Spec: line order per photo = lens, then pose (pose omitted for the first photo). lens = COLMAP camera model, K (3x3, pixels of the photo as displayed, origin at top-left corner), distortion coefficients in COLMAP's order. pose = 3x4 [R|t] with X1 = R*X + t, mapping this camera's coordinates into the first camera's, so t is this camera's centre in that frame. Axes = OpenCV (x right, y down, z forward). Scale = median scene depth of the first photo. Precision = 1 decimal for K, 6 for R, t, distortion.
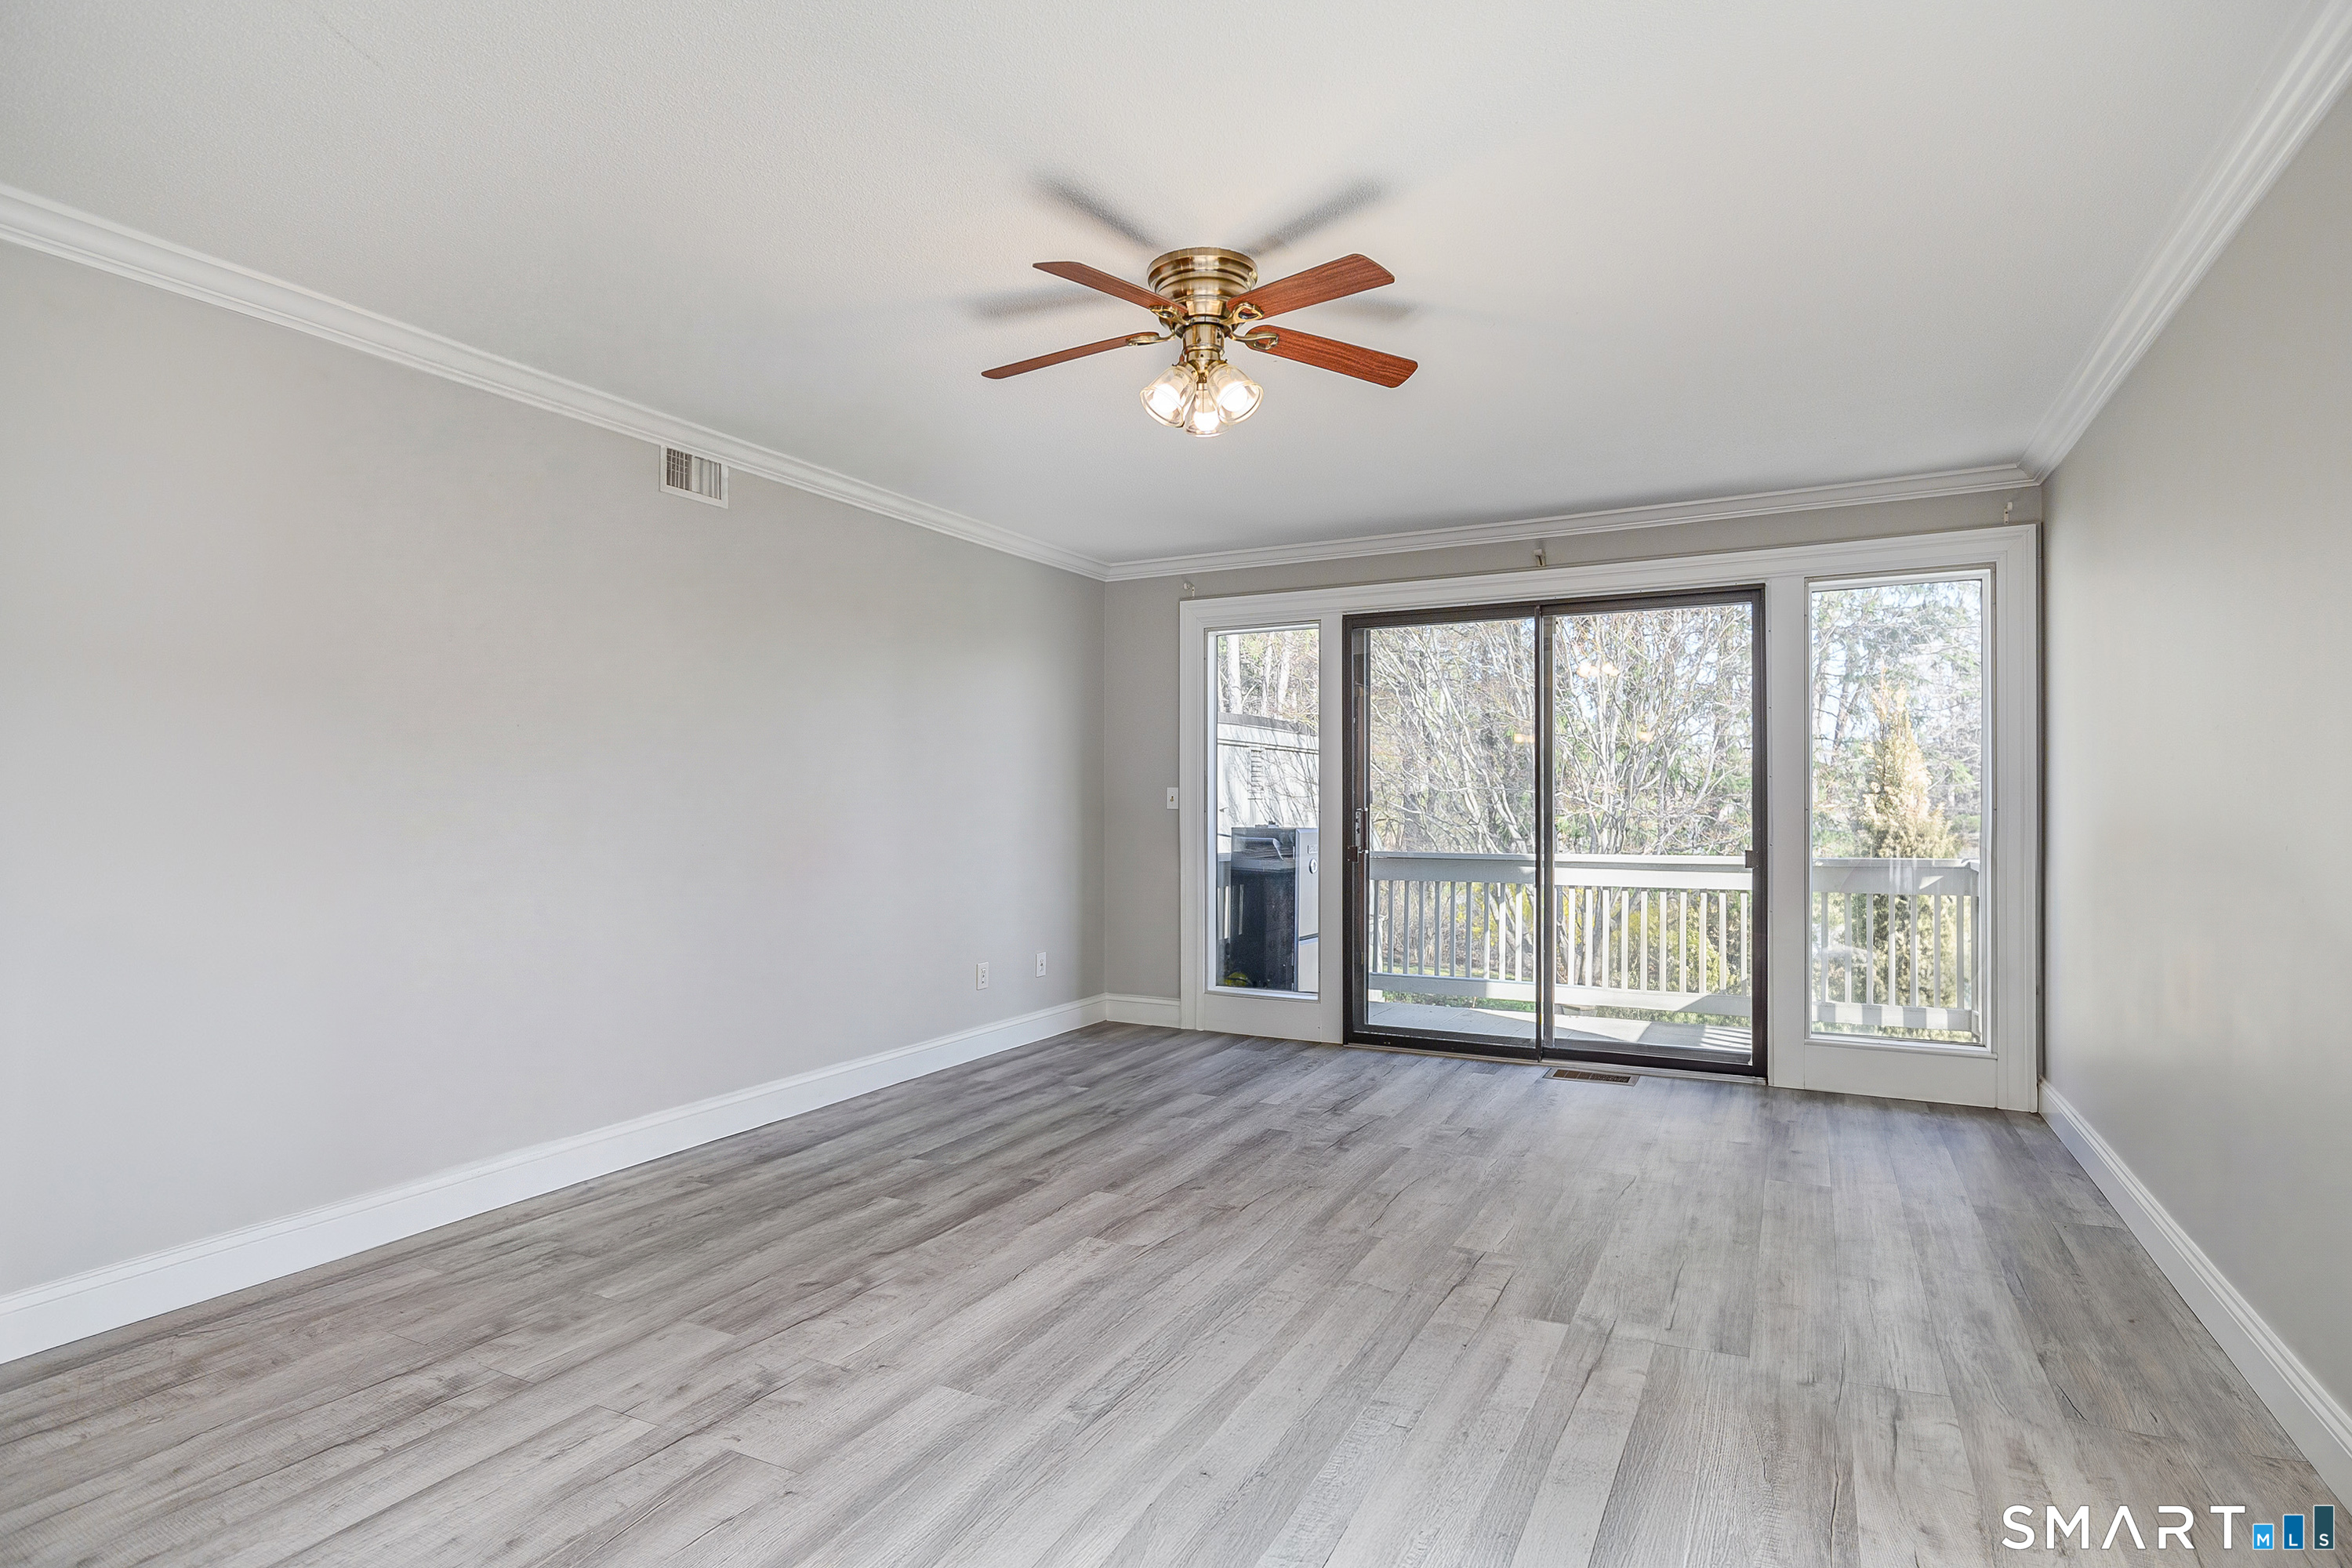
lens RADIAL K [[1206.1, 0, 1174.2], [0, 1206.1, 805.7], [0, 0, 1]] dist [0.001313, 0.001263]
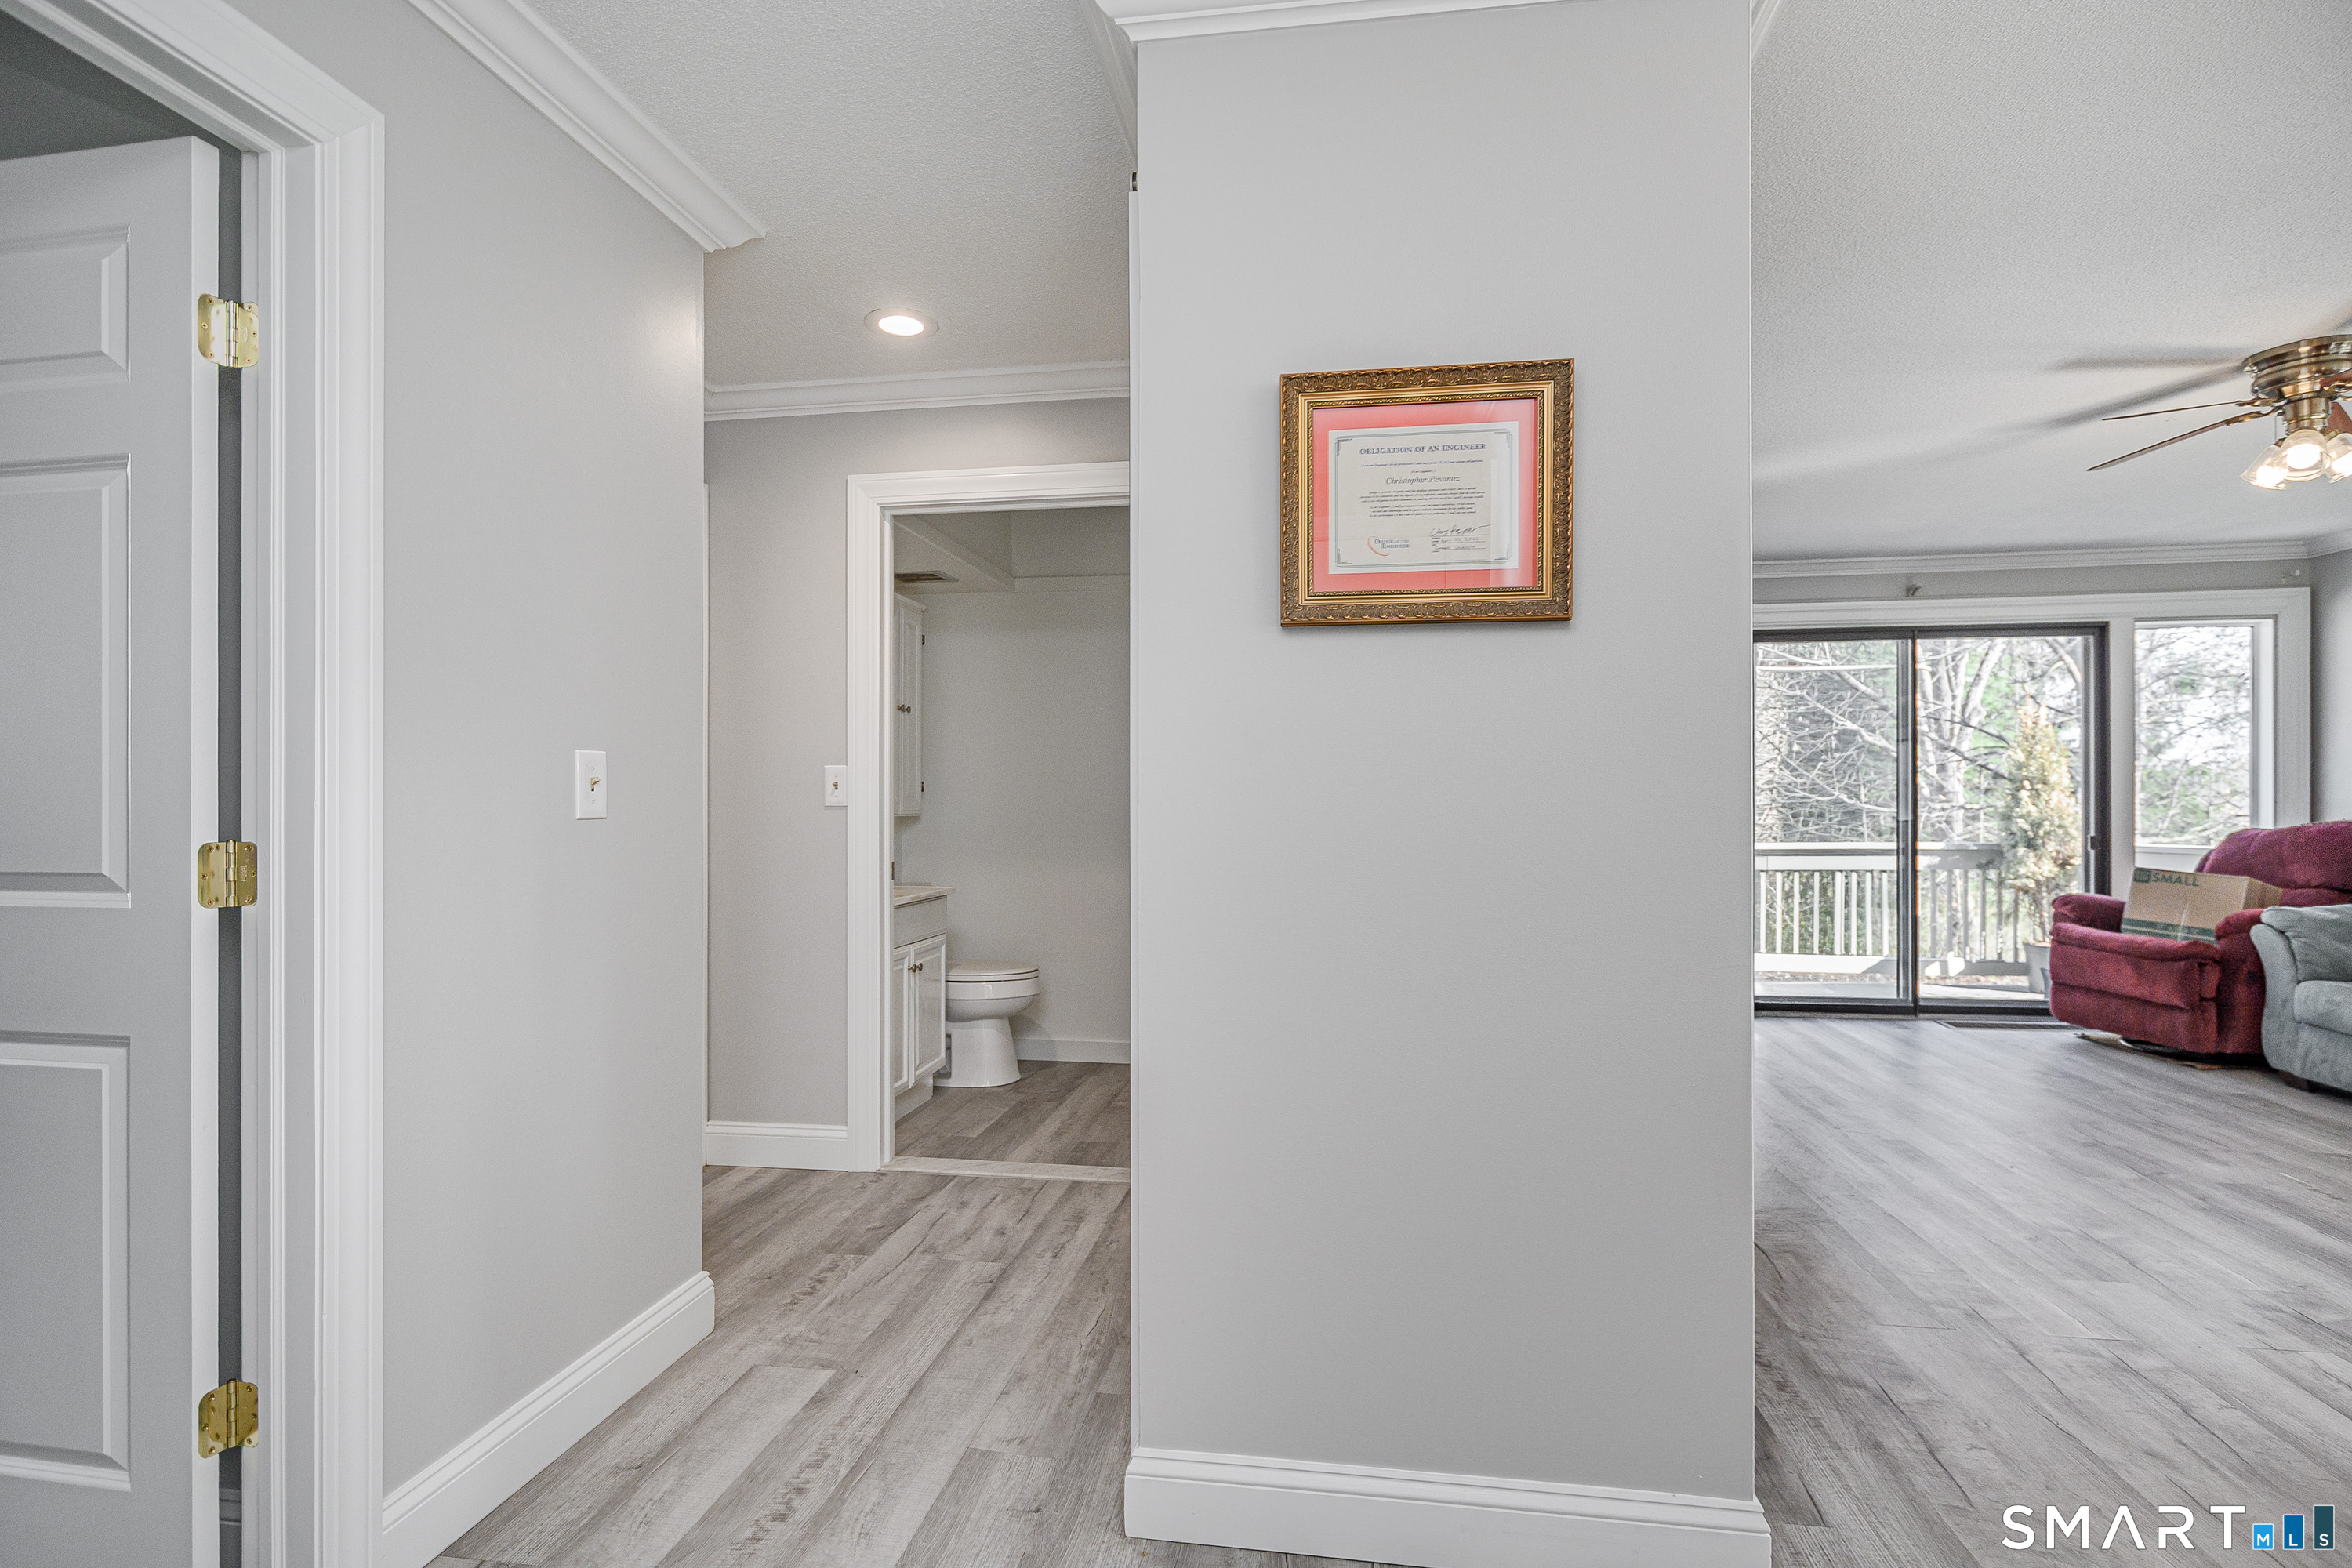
lens RADIAL K [[1206.1, 0, 1174.2], [0, 1206.1, 805.7], [0, 0, 1]] dist [0.001313, 0.001263]
pose [[0.945643, -0.005039, 0.325167, -0.880886], [0.004419, 0.999987, 0.002644, -0.000873], [-0.325176, -0.001063, 0.945653, 0.139656]]
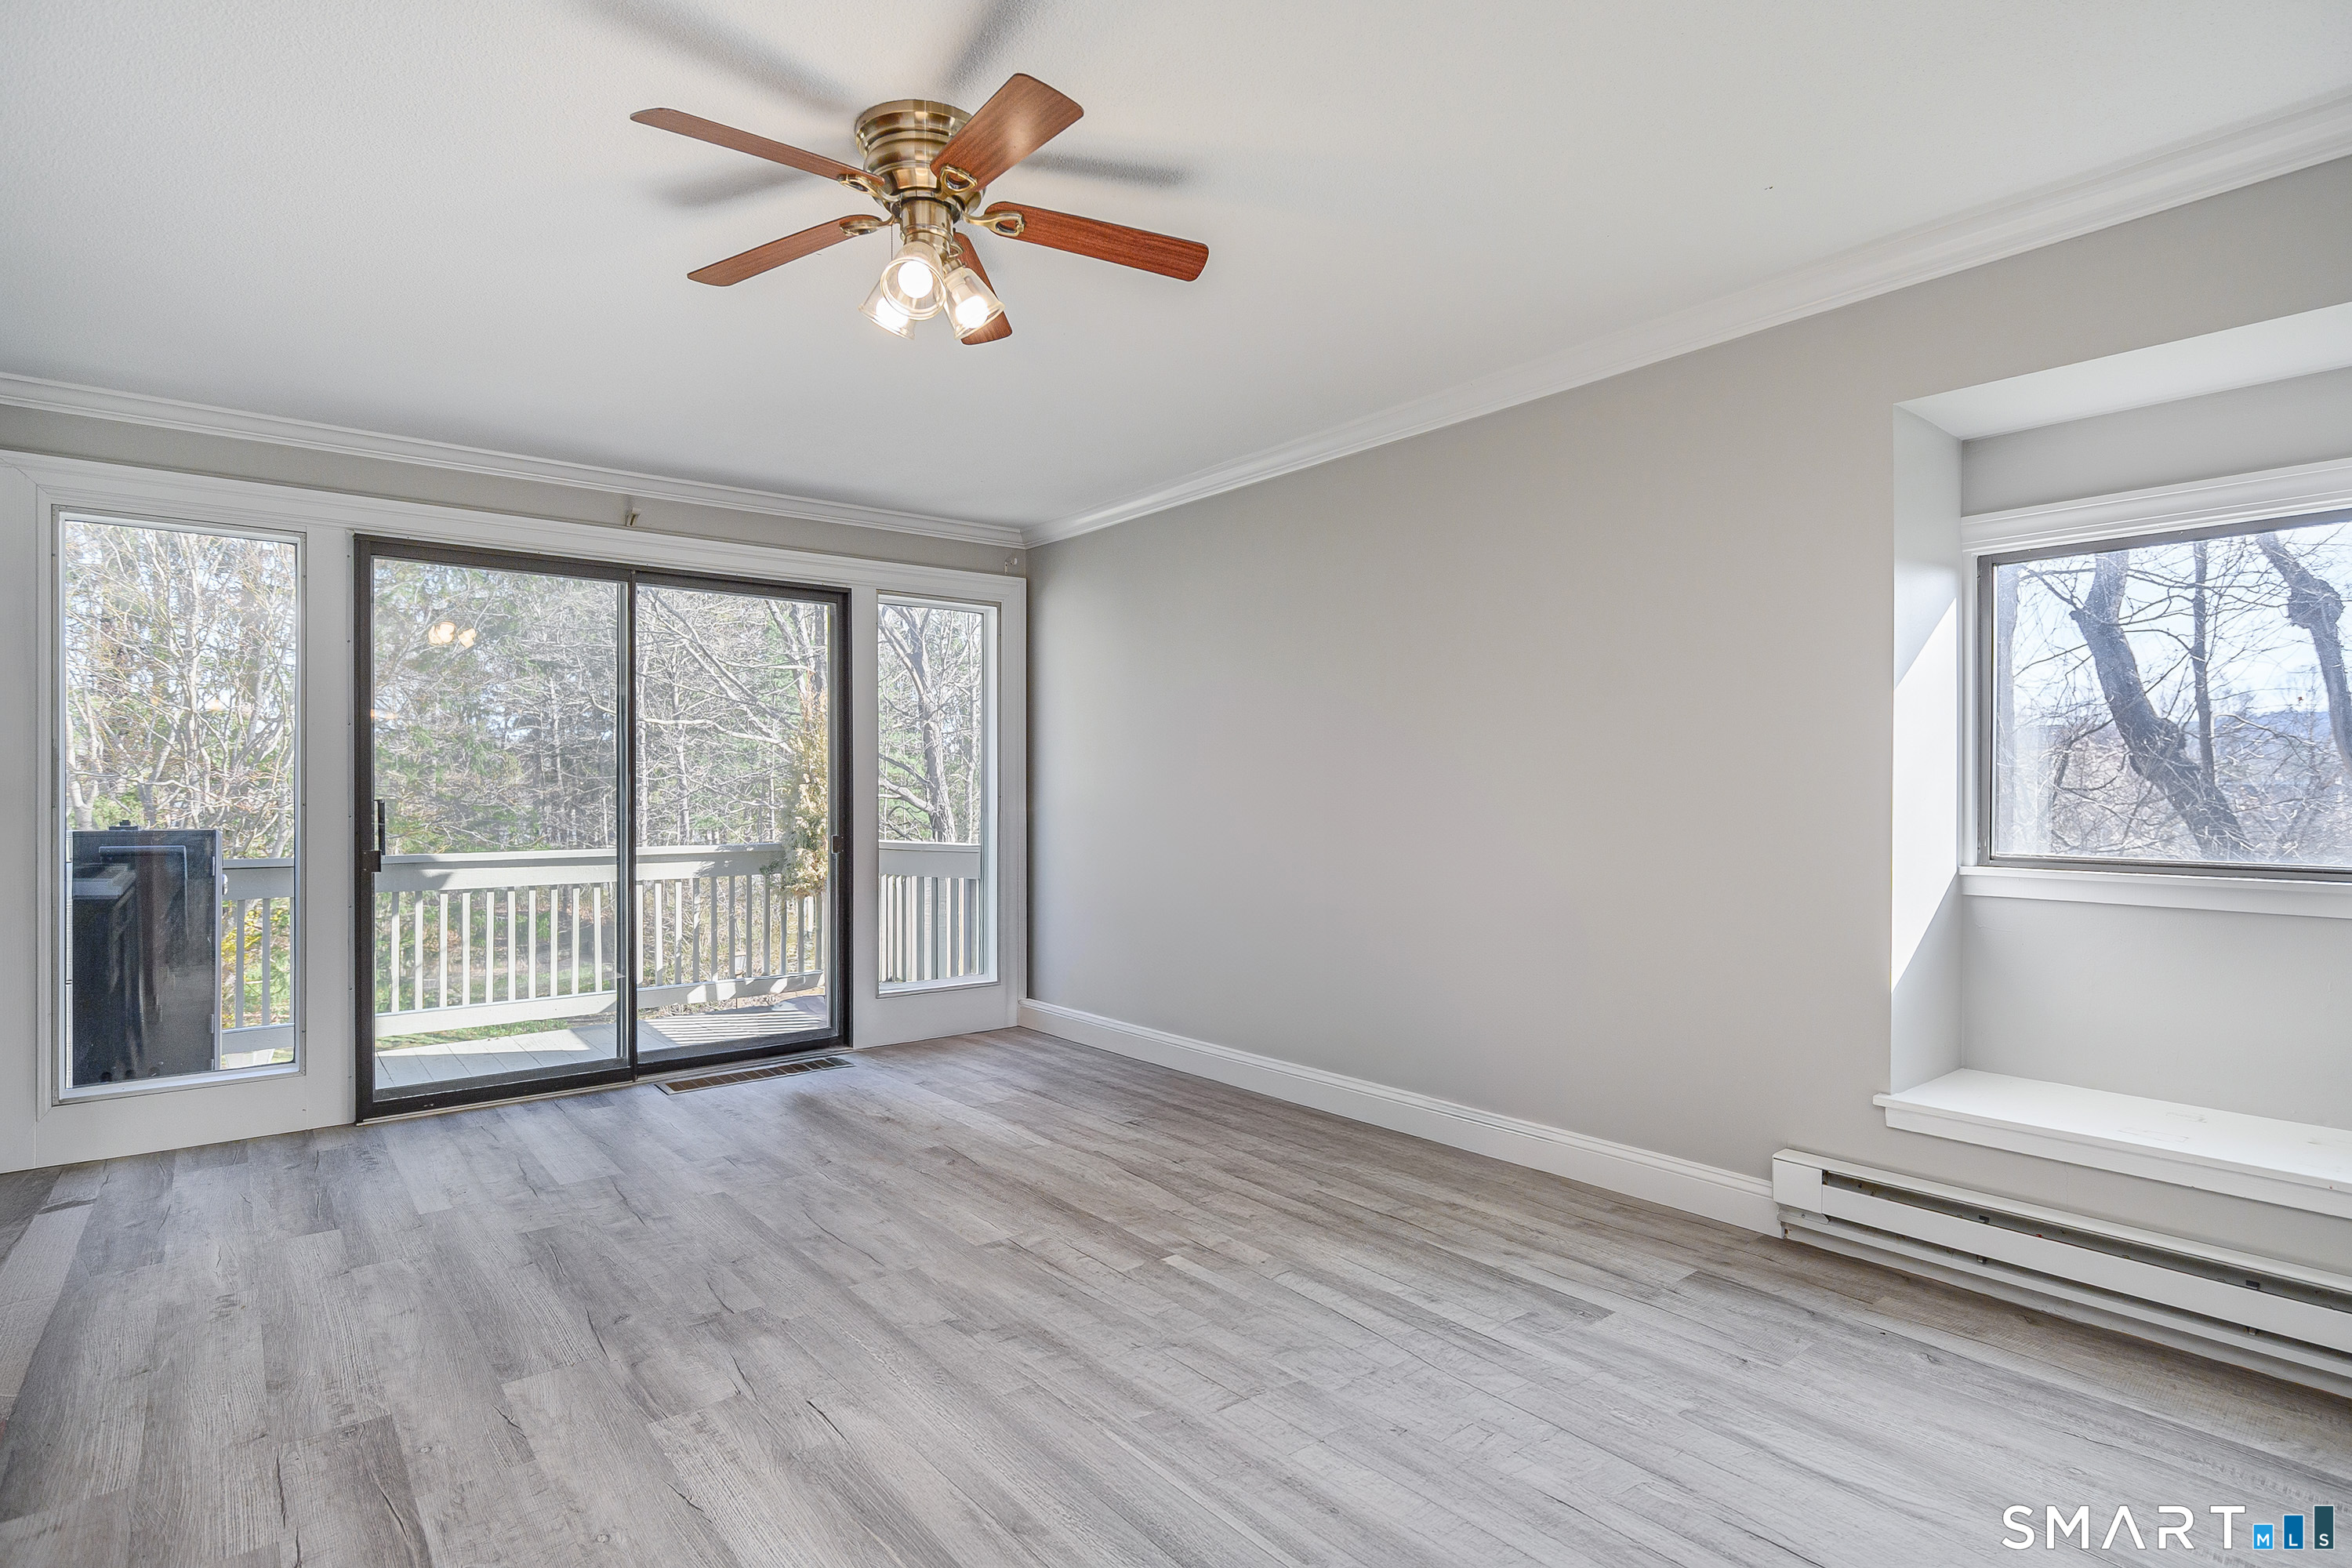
lens RADIAL K [[1199.1, 0, 1176.0], [0, 1199.1, 784.0], [0, 0, 1]] dist [-0.003009, 0.000091]
pose [[0.400630, 0.006362, 0.916218, -0.402453], [0.003713, 0.999956, -0.008567, 0.002023], [-0.916233, 0.006834, 0.400588, 0.318418]]
